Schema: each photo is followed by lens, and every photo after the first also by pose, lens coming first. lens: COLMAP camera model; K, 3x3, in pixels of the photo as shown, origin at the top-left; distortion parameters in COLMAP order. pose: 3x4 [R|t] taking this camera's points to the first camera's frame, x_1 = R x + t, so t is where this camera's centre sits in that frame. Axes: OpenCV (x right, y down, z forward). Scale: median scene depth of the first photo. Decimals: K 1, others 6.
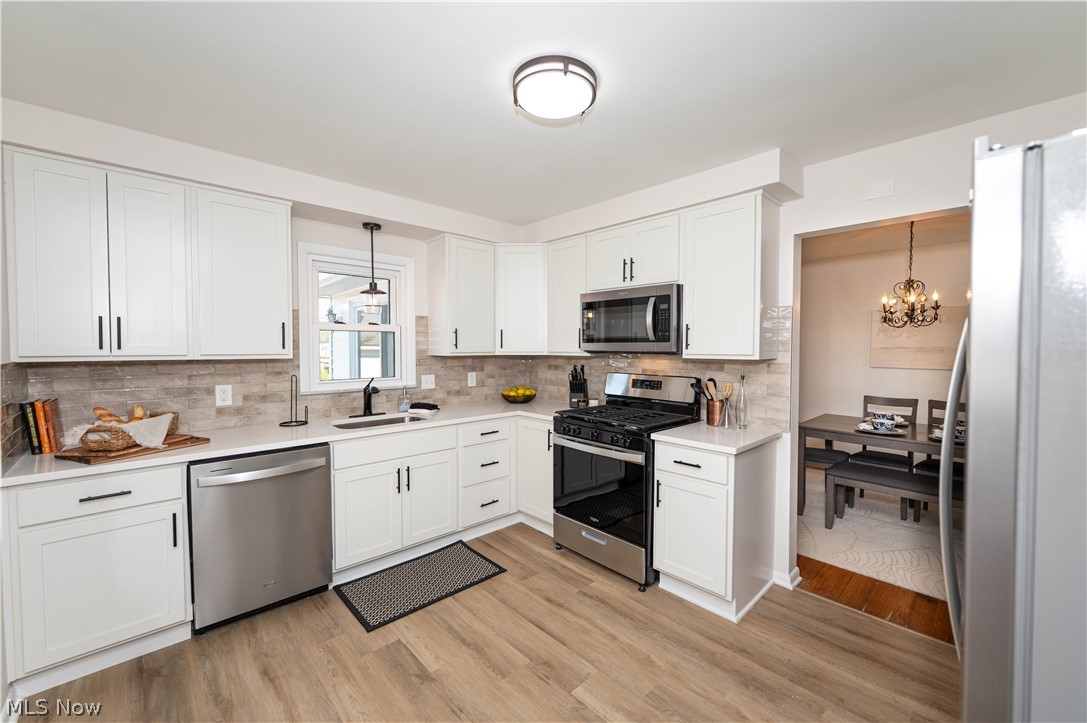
lens RADIAL K [[430.5, 0, 542.5], [0, 430.5, 359.0], [0, 0, 1]] dist [-0.000643, 0.000113]
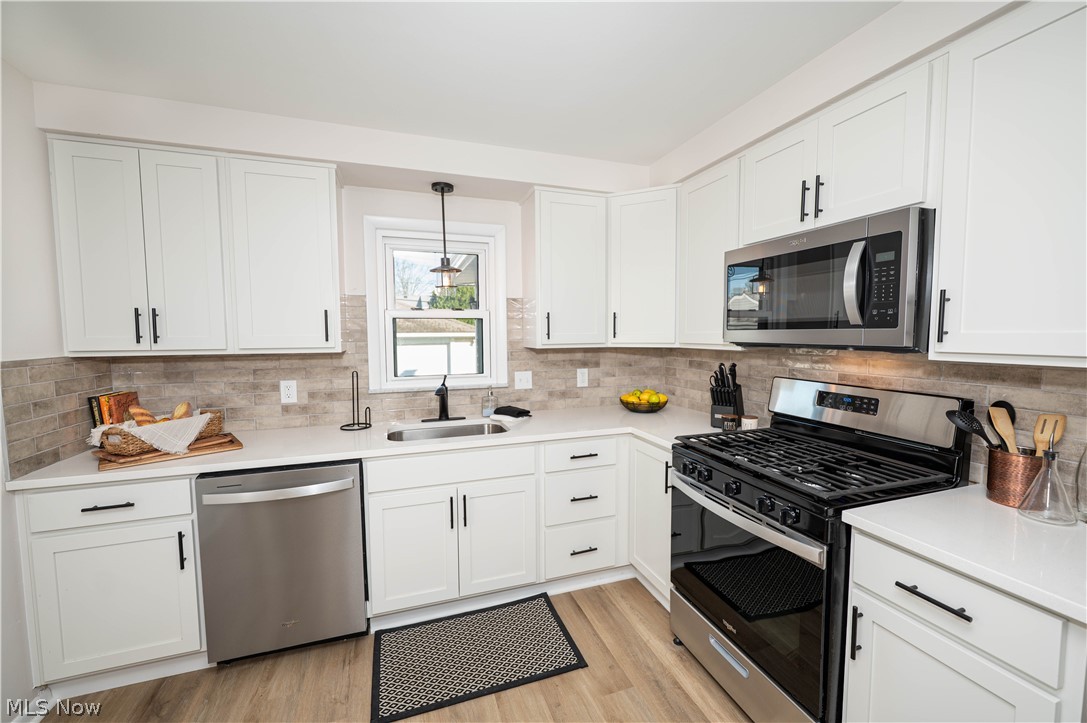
lens RADIAL K [[431.3, 0, 543.5], [0, 431.3, 361.5], [0, 0, 1]] dist [-0.000554, -0.000229]
pose [[0.915438, 0.019875, -0.401967, 0.108412], [-0.004320, 0.999208, 0.039567, -0.016303], [0.402435, -0.034484, 0.914799, 0.333916]]
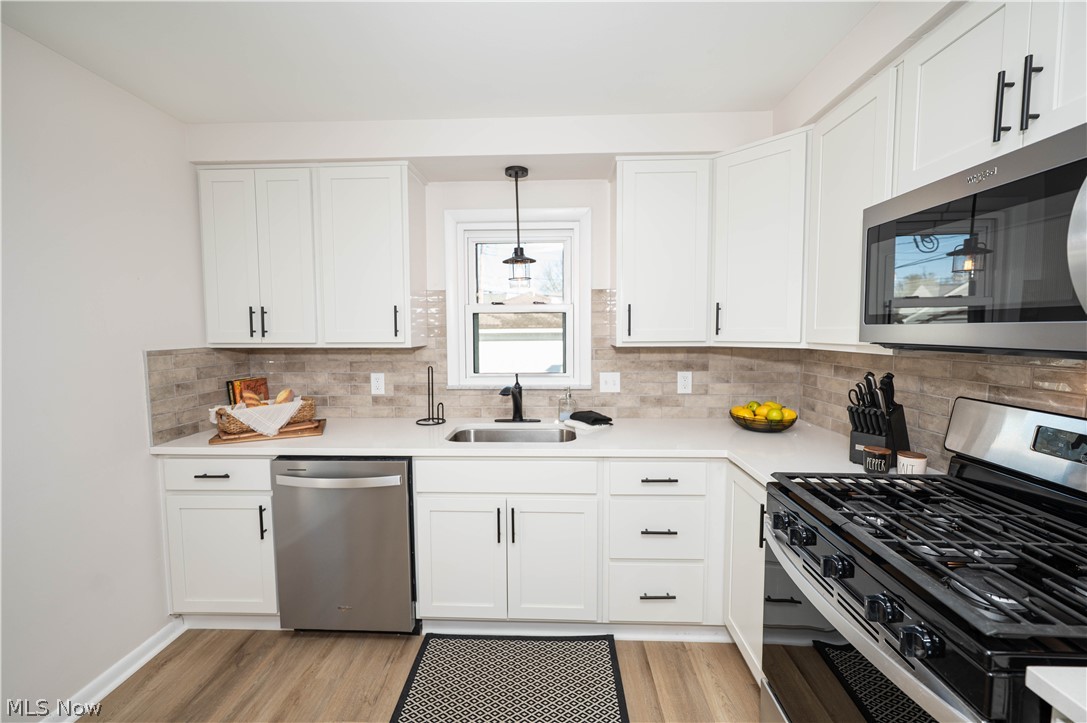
lens RADIAL K [[434.1, 0, 540.7], [0, 434.1, 358.0], [0, 0, 1]] dist [0.000073, -0.000273]
pose [[0.707357, 0.041983, -0.705609, 0.182203], [-0.014838, 0.998897, 0.044559, -0.019940], [0.706701, -0.021050, 0.707199, 0.498598]]
